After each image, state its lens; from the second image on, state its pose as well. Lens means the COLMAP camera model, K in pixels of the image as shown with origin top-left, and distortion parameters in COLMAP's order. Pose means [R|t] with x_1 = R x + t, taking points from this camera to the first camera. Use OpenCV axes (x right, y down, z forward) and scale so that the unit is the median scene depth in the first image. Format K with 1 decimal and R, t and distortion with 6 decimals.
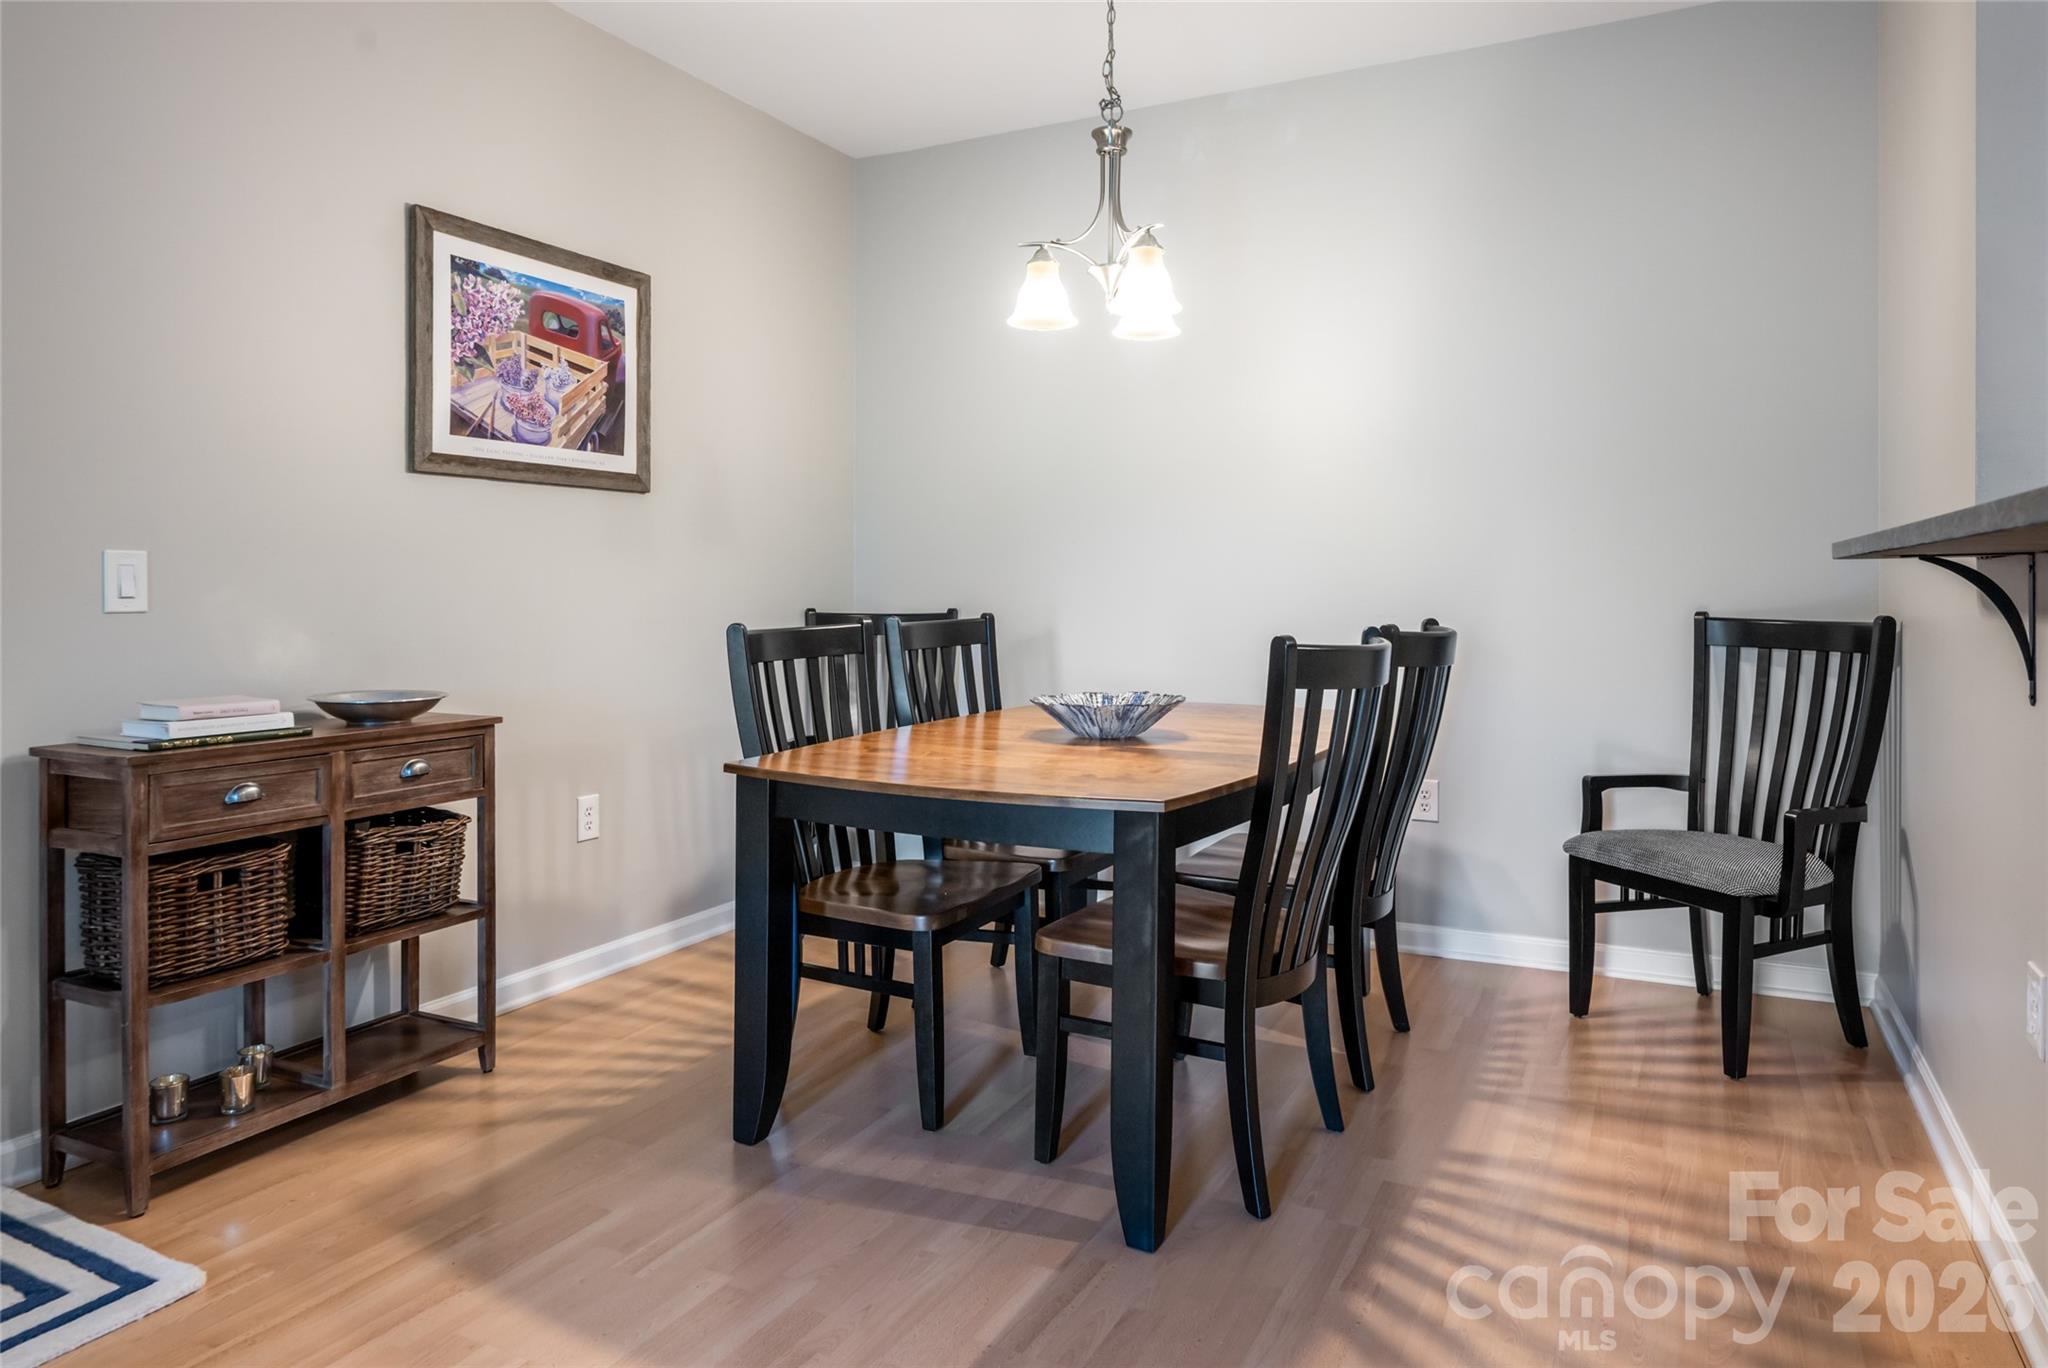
lens RADIAL K [[1299.3, 0, 1027.3], [0, 1299.3, 598.7], [0, 0, 1]] dist [-0.004991, -0.000544]
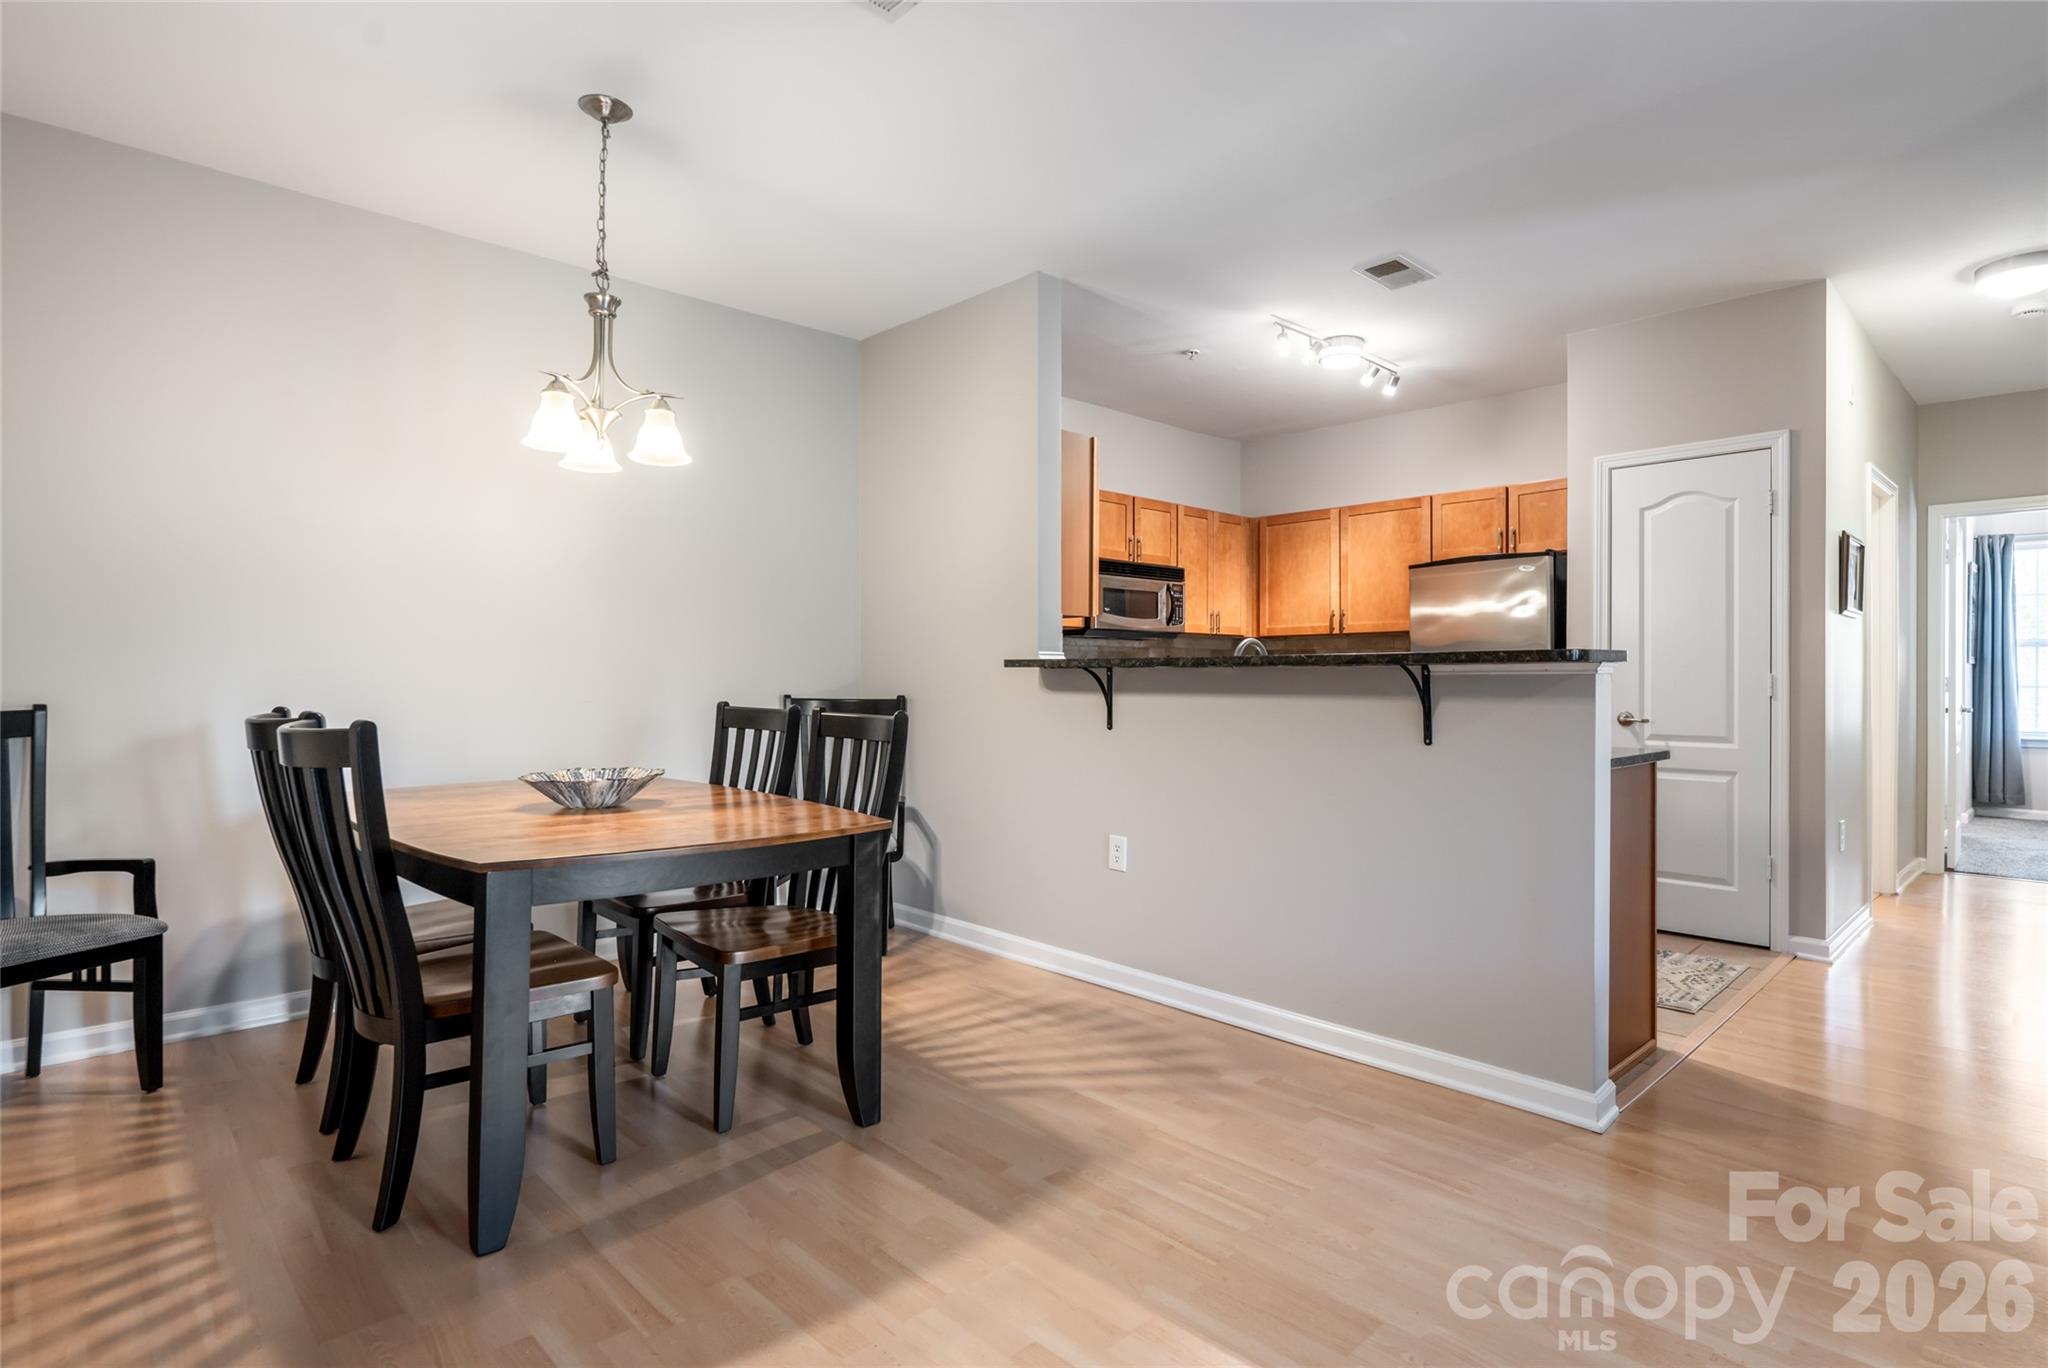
lens RADIAL K [[1031.7, 0, 1077.1], [0, 1031.7, 681.2], [0, 0, 1]] dist [-0.003781, -0.001130]
pose [[0.318626, -0.000656, 0.947880, -0.660282], [0.003232, 0.999995, -0.000394, -0.005300], [-0.947875, 0.003189, 0.318626, 0.272744]]
